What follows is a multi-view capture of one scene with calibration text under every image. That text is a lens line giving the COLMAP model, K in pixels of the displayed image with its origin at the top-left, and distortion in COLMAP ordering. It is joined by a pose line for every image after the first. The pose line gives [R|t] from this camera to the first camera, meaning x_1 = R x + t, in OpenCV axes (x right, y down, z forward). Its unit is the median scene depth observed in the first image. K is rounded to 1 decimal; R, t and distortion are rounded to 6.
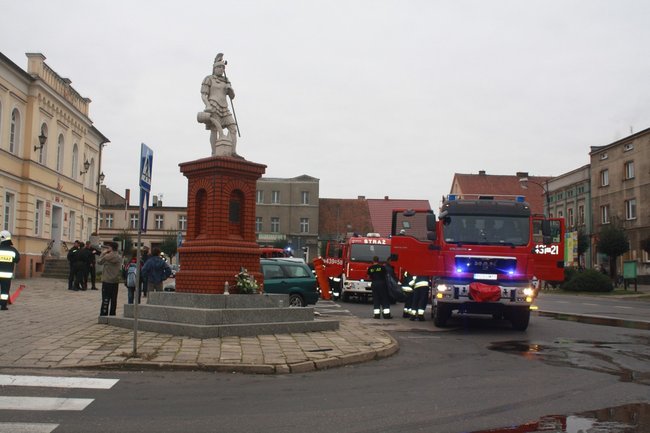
lens RADIAL K [[667.0, 0, 293.1], [0, 667.0, 223.0], [0, 0, 1]] dist [-0.076361, 0.000000]
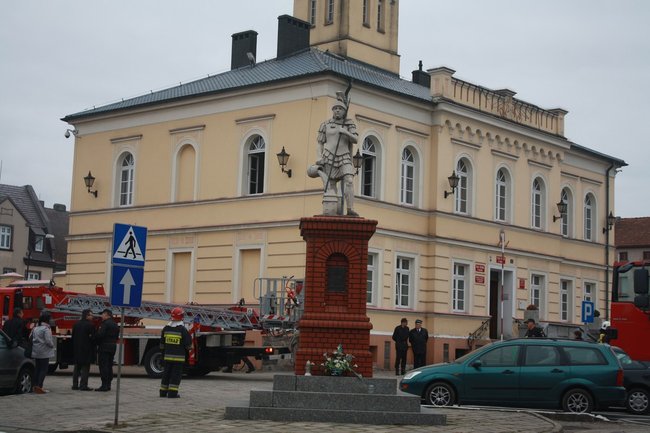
lens RADIAL K [[1155.5, 0, 337.4], [0, 1155.5, 214.5], [0, 0, 1]] dist [0.011298, 0.000000]
pose [[0.721195, -0.079203, -0.688190, 0.425444], [0.035081, 0.996343, -0.077905, 0.007218], [0.691843, 0.032042, 0.721336, -0.028225]]
